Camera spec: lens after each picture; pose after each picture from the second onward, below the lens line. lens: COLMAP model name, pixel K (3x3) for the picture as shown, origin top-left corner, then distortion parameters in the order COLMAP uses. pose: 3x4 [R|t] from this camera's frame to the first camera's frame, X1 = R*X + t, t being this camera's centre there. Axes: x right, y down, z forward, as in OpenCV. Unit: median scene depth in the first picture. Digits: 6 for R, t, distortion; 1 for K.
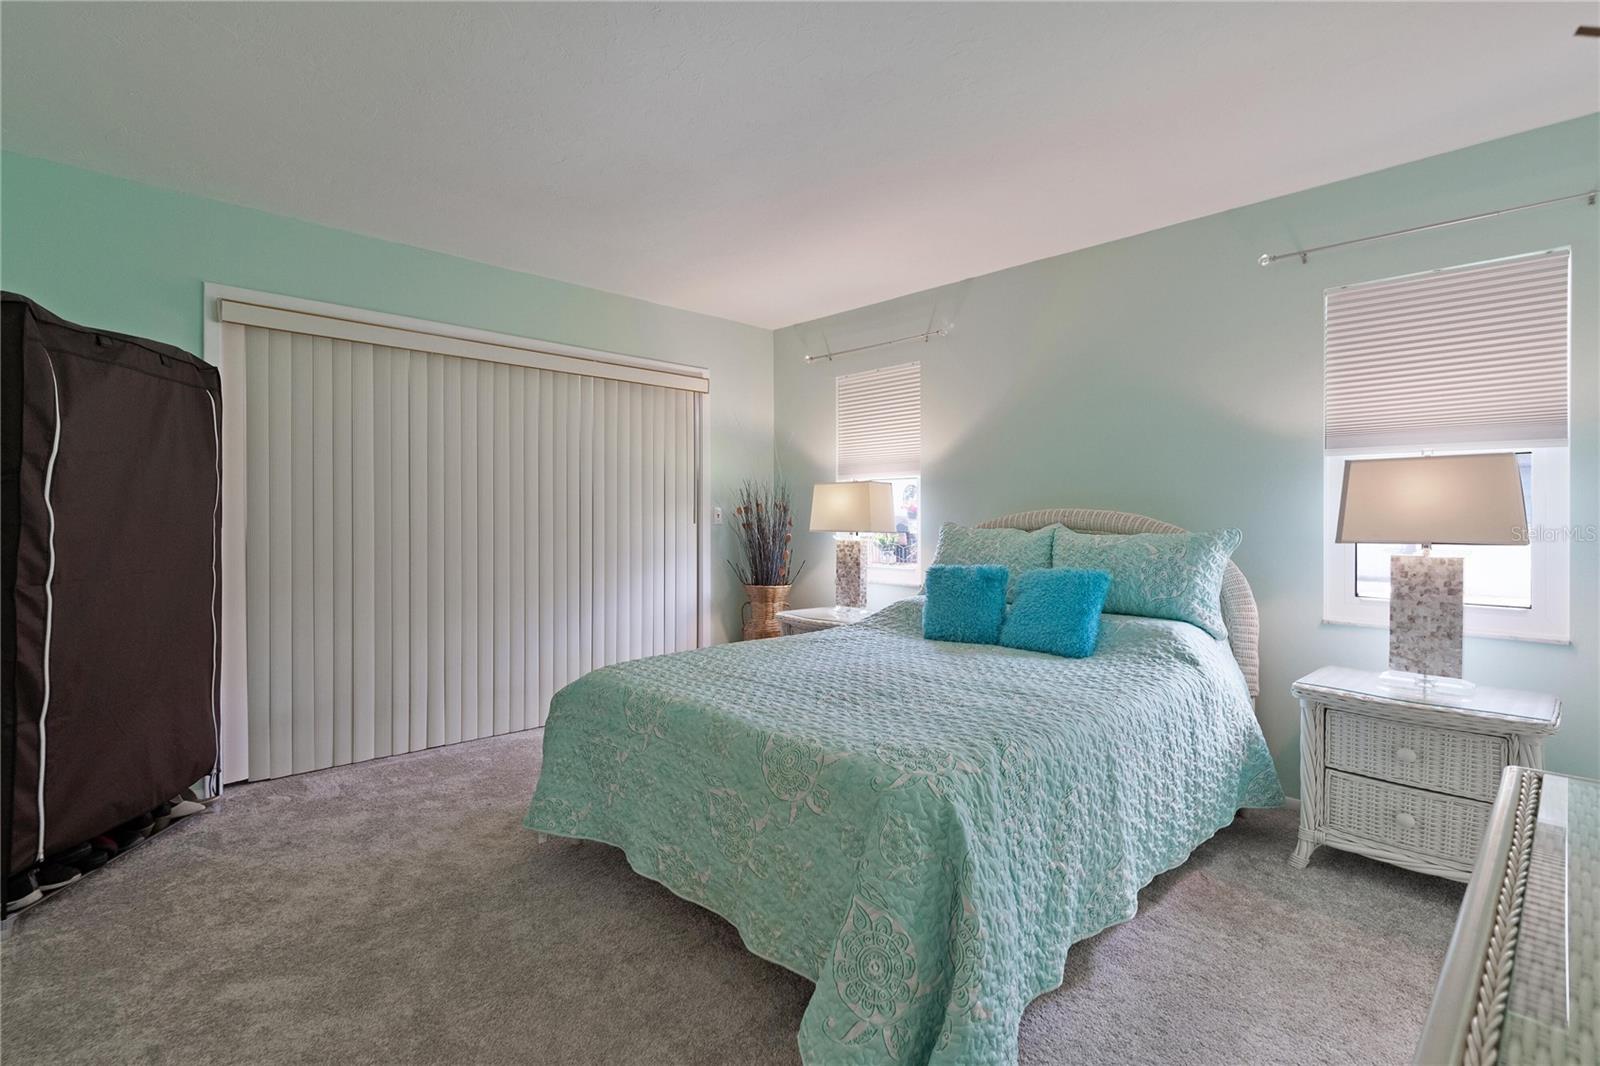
lens RADIAL K [[756.0, 0, 760.2], [0, 756.0, 520.0], [0, 0, 1]] dist [-0.002190, -0.000032]
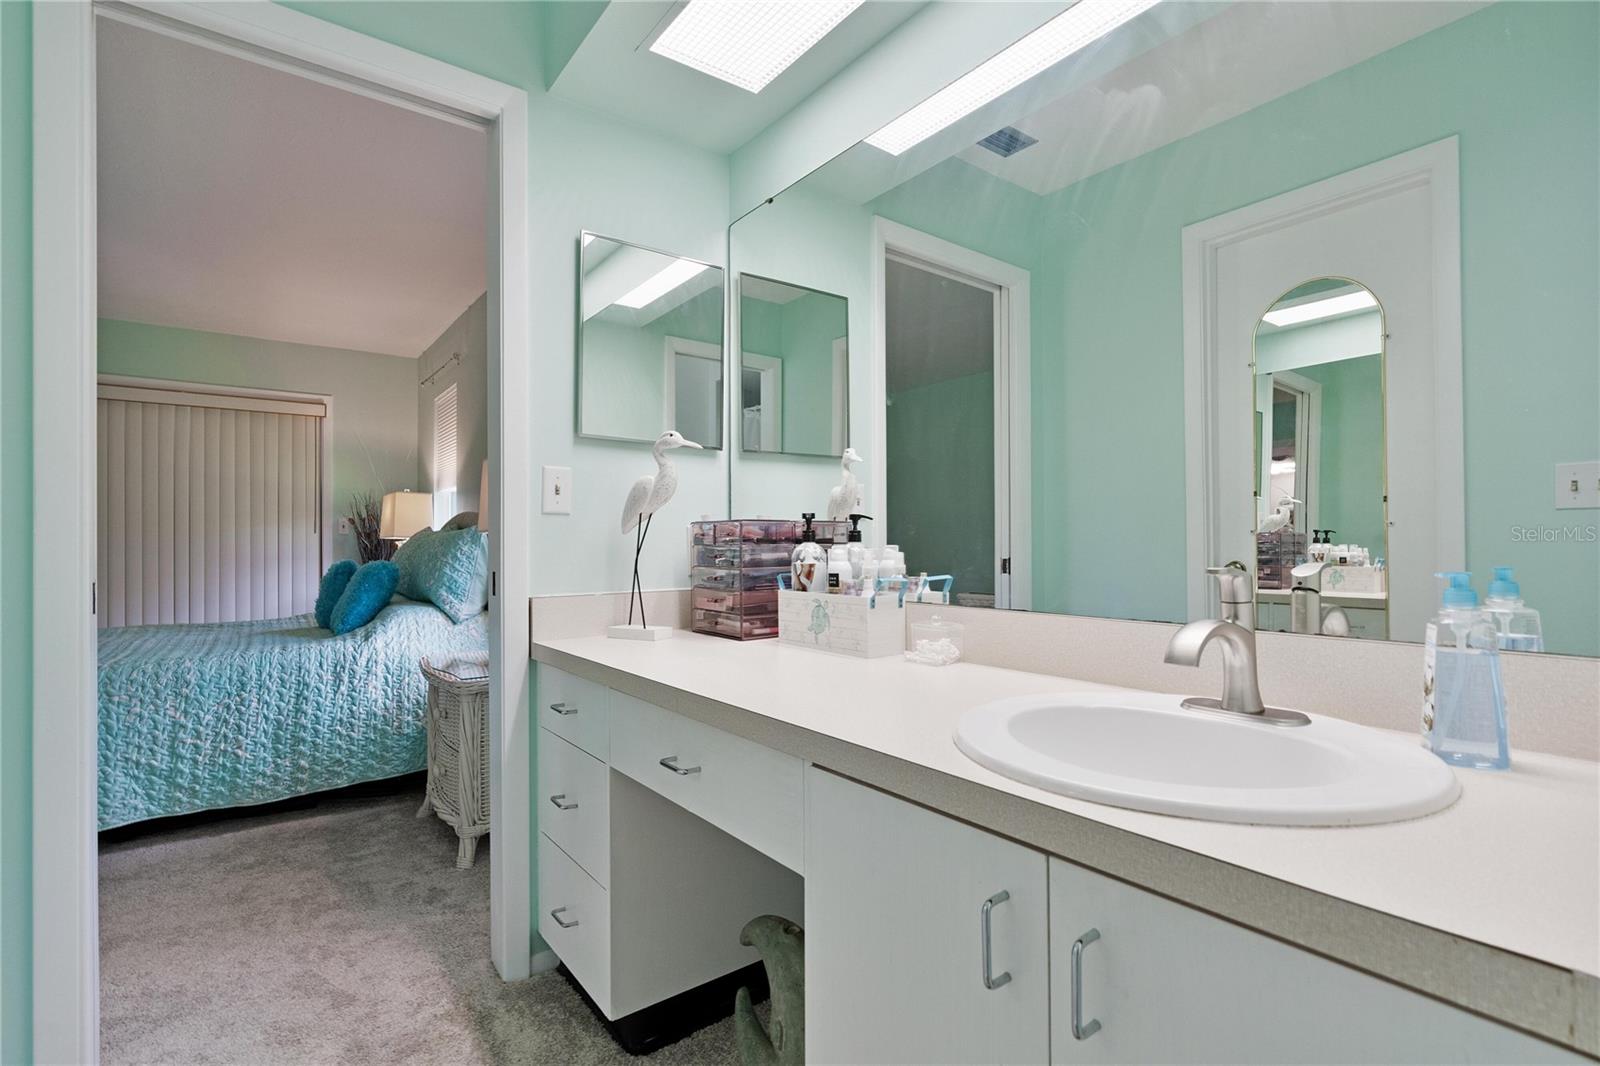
lens RADIAL K [[739.8, 0, 794.3], [0, 739.8, 539.6], [0, 0, 1]] dist [-0.005242, 0.000386]
pose [[0.996176, -0.006891, -0.087094, 0.770768], [0.006105, 0.999938, -0.009289, 0.030512], [0.087152, 0.008722, 0.996157, -0.035262]]
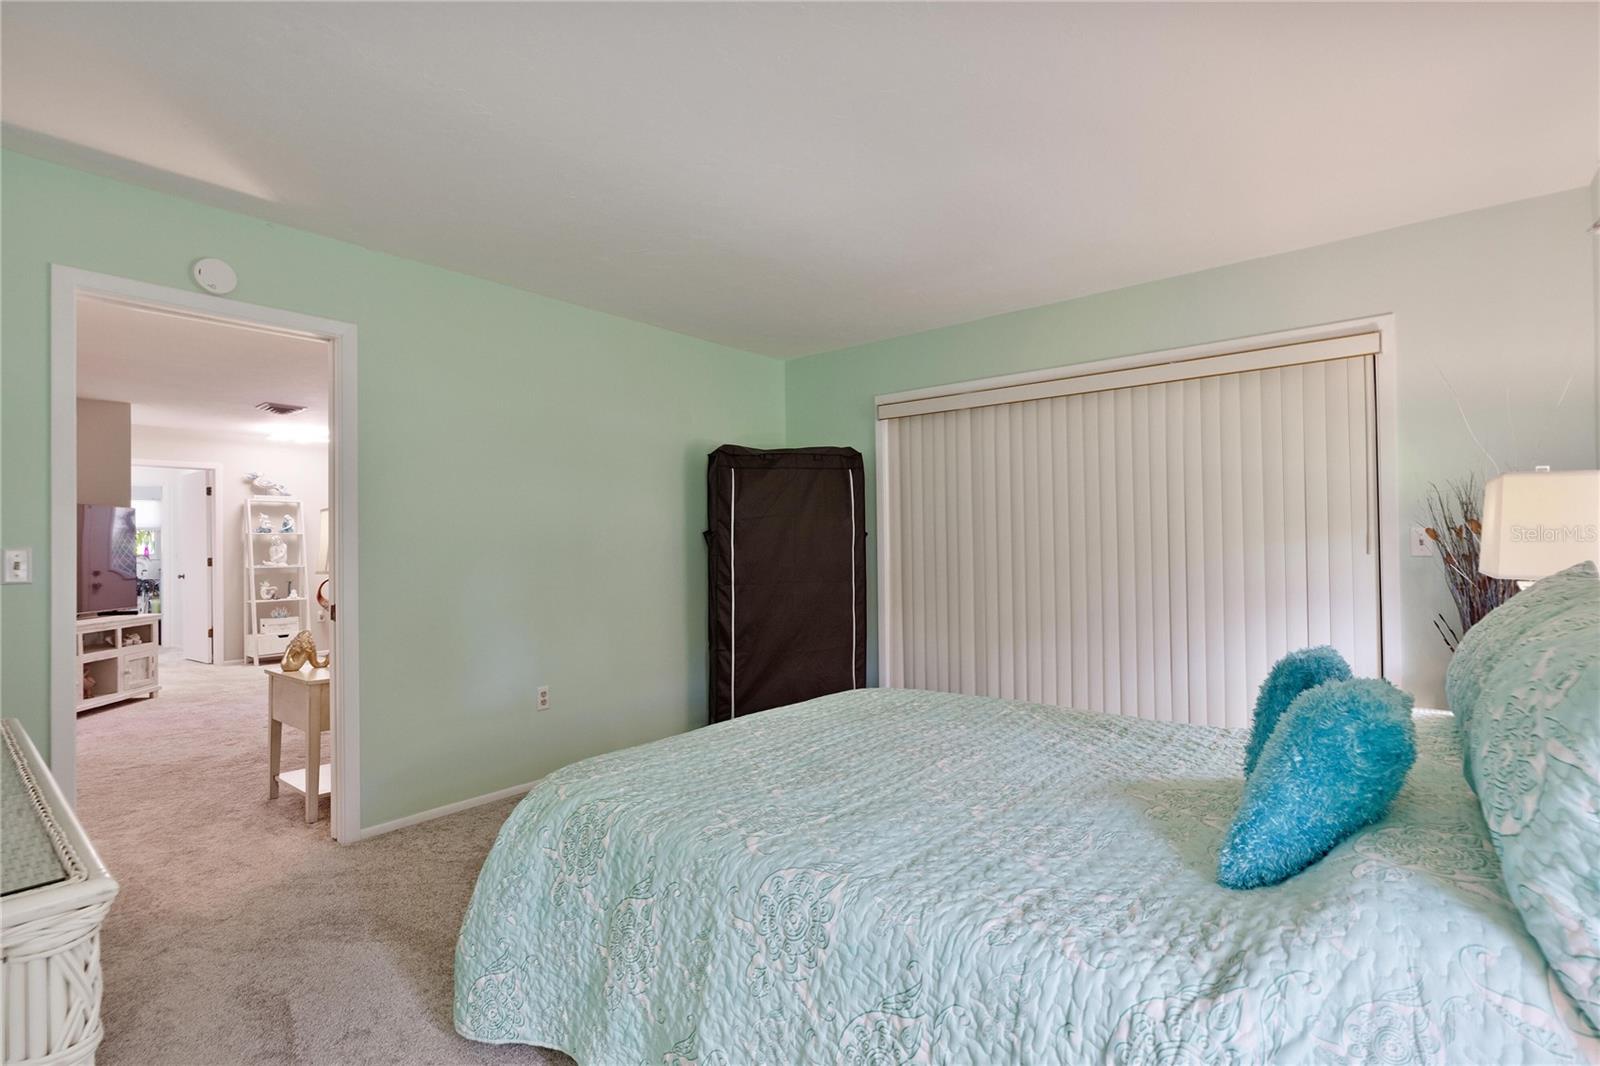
lens RADIAL K [[739.8, 0, 794.3], [0, 739.8, 539.6], [0, 0, 1]] dist [-0.005242, 0.000386]
pose [[0.136280, -0.010170, -0.990618, 0.516392], [0.010227, 0.999908, -0.008858, -0.008959], [0.990618, -0.008924, 0.136371, 0.447095]]
